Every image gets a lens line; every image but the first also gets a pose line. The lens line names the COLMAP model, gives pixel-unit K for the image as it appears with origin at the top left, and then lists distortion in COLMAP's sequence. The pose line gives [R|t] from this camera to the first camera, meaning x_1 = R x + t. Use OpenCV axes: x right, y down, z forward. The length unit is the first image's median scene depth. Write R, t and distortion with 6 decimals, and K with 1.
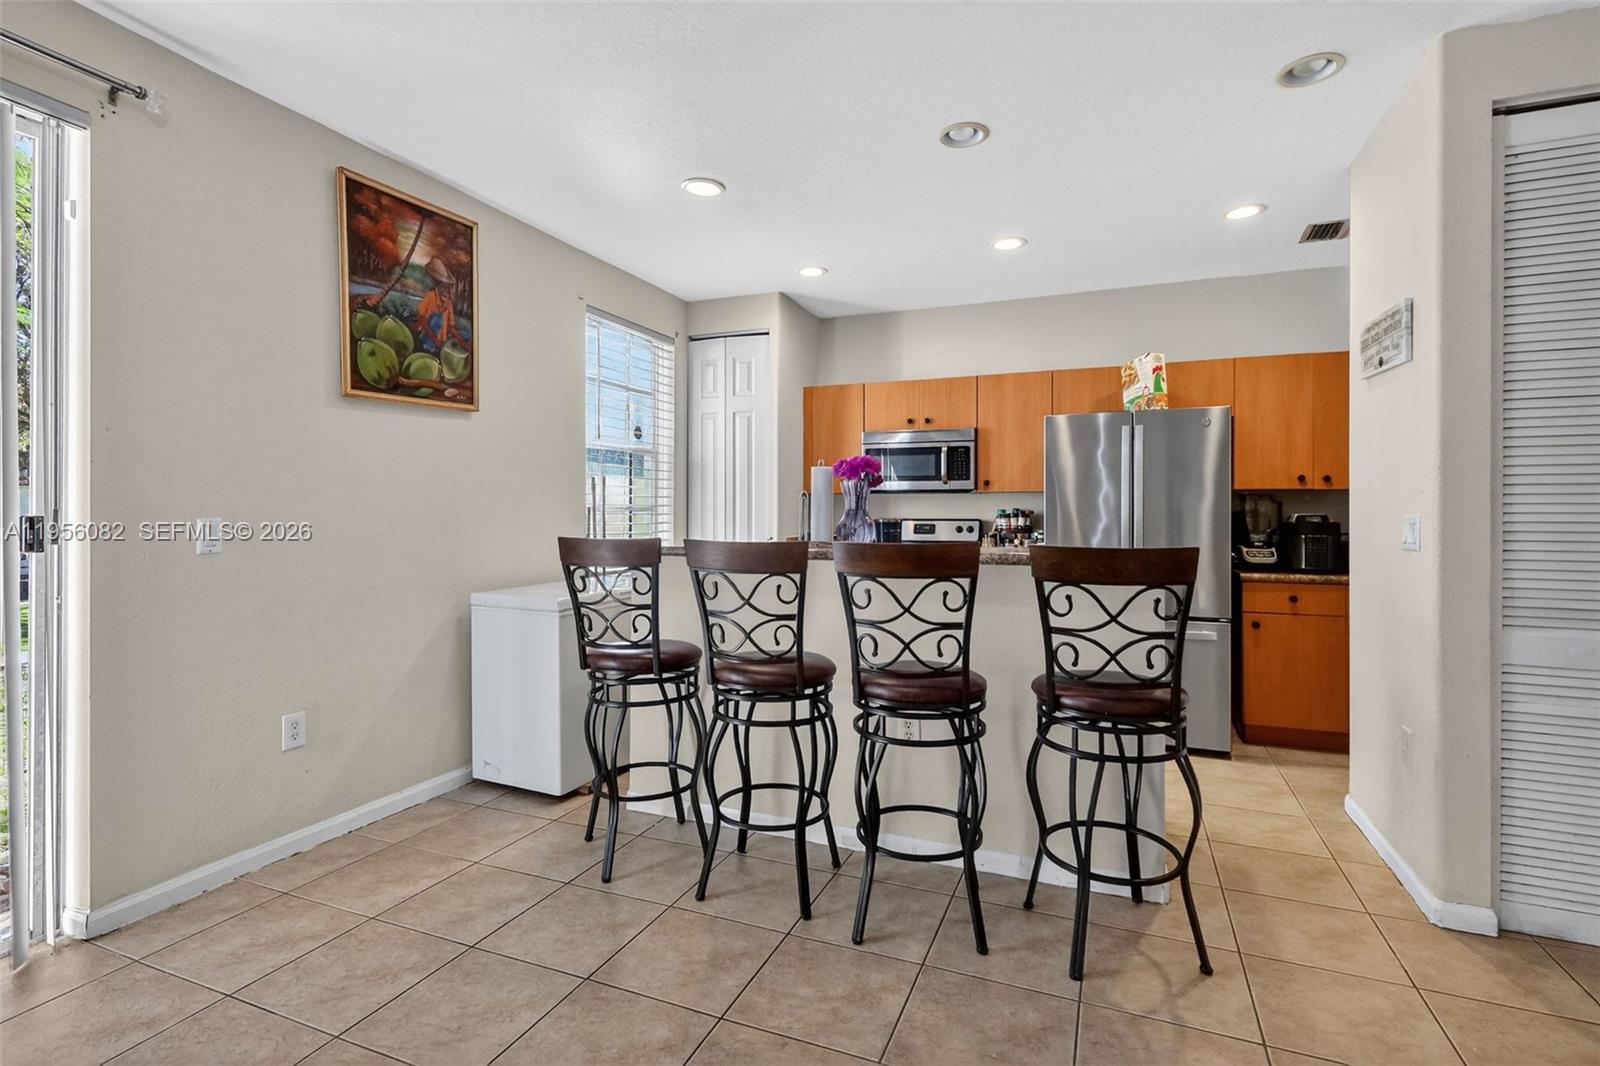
lens RADIAL K [[744.4, 0, 796.7], [0, 744.4, 525.6], [0, 0, 1]] dist [-0.000297, 0.000367]
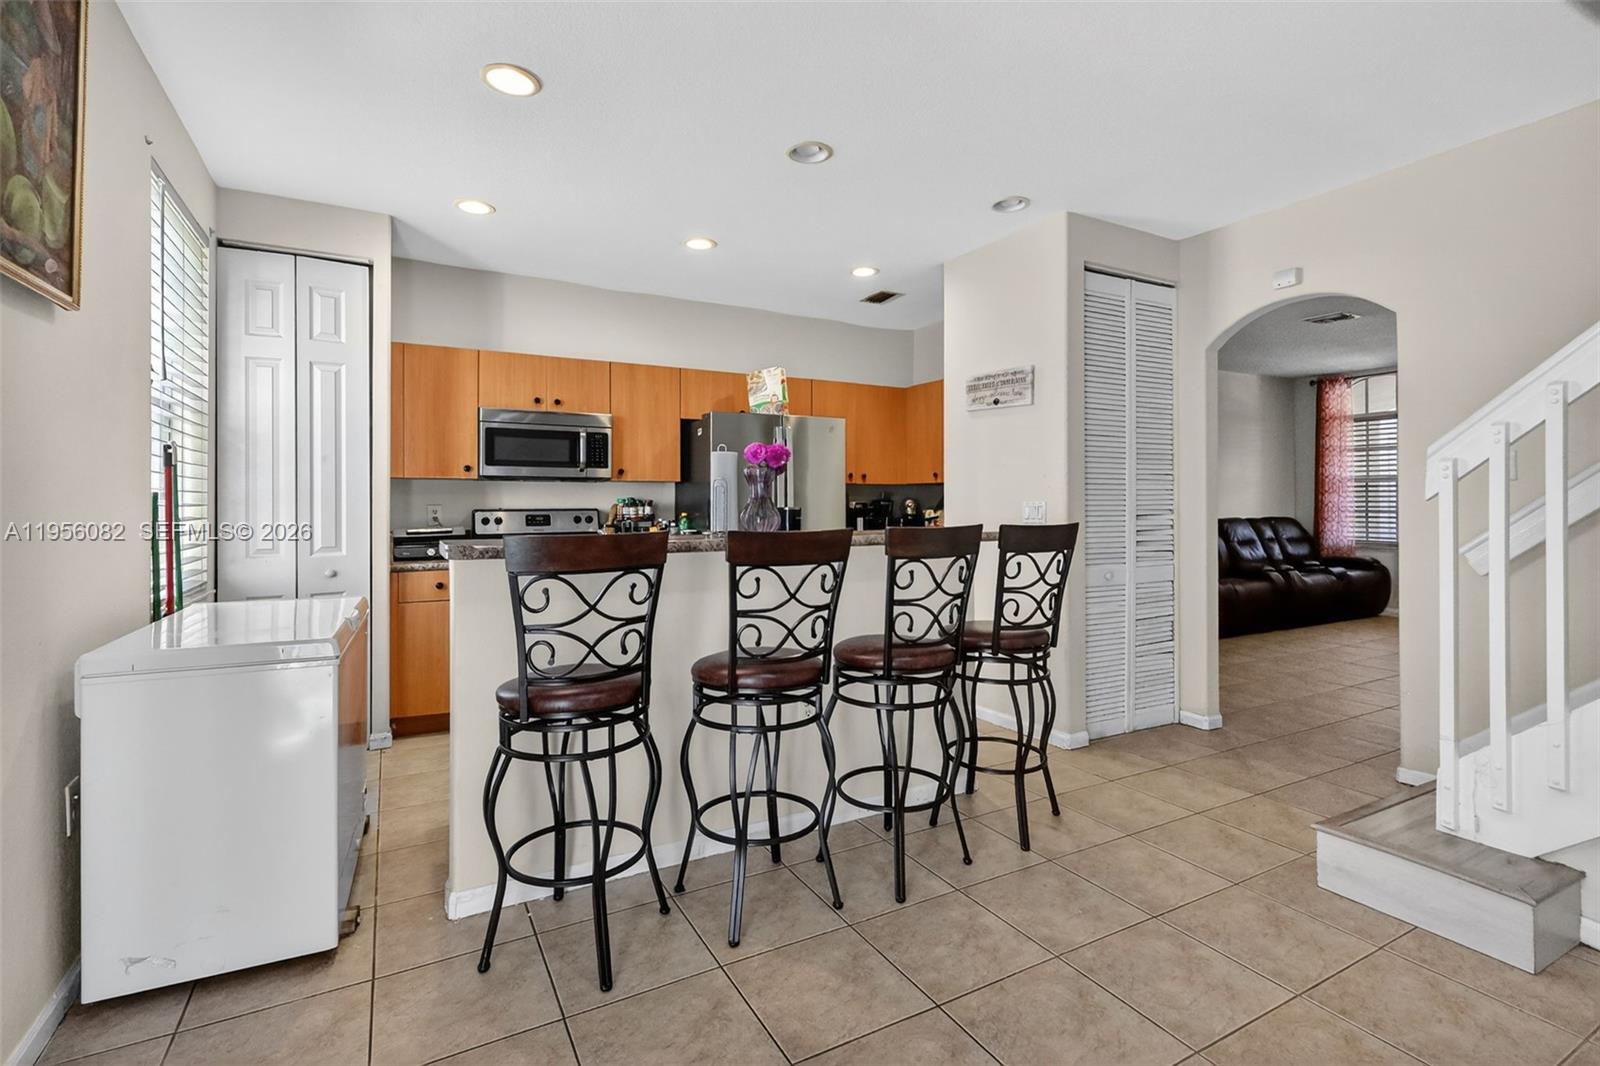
lens RADIAL K [[766.7, 0, 806.8], [0, 766.7, 498.6], [0, 0, 1]] dist [0.001217, 0.000231]
pose [[0.620432, 0.001837, 0.784258, -0.439847], [0.017179, 0.999726, -0.015931, -0.001443], [-0.784072, 0.023357, 0.620230, 0.207288]]
